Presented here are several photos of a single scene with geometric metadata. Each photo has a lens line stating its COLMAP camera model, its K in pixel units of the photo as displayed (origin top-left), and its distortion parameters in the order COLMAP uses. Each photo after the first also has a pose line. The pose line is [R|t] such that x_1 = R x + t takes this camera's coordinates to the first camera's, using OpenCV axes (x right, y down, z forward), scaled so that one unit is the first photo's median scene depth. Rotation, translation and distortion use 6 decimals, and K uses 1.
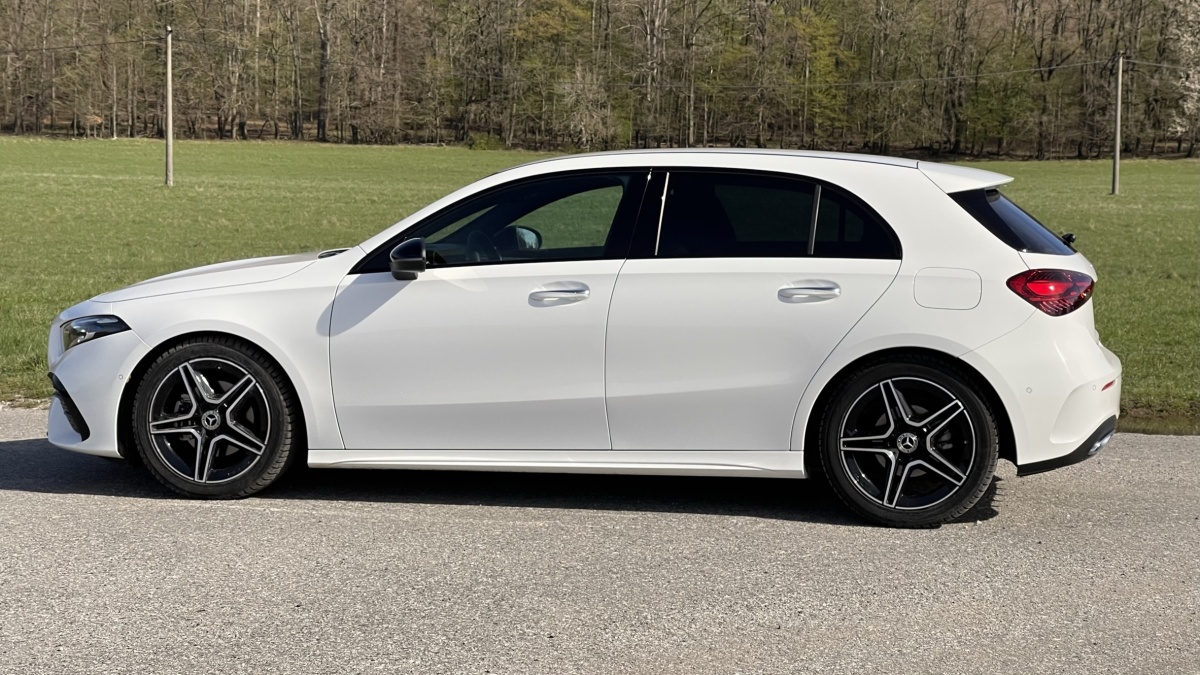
lens RADIAL K [[2187.1, 0, 571.1], [0, 2187.1, 379.4], [0, 0, 1]] dist [0.175423, 0.000000]
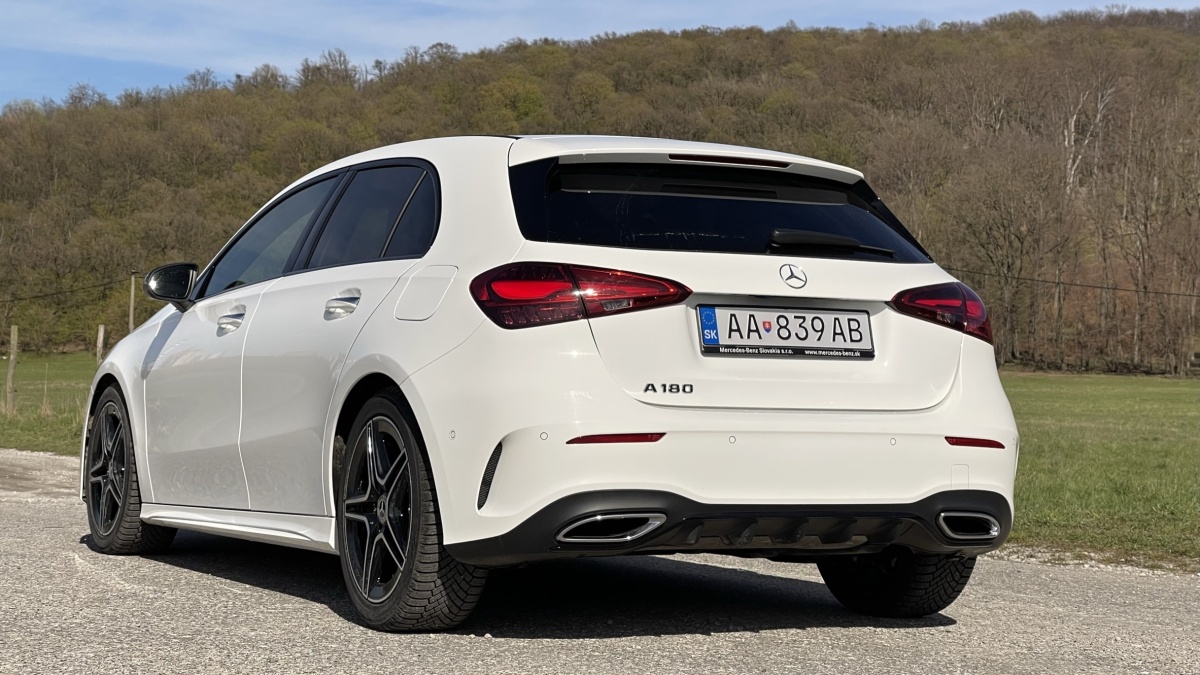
lens RADIAL K [[2187.1, 0, 613.3], [0, 2187.1, 402.5], [0, 0, 1]] dist [0.175423, 0.000000]
pose [[0.633049, 0.008894, -0.774060, 0.732158], [-0.090296, 0.993957, -0.062426, 0.031424], [0.768827, 0.109413, 0.630027, 0.587594]]
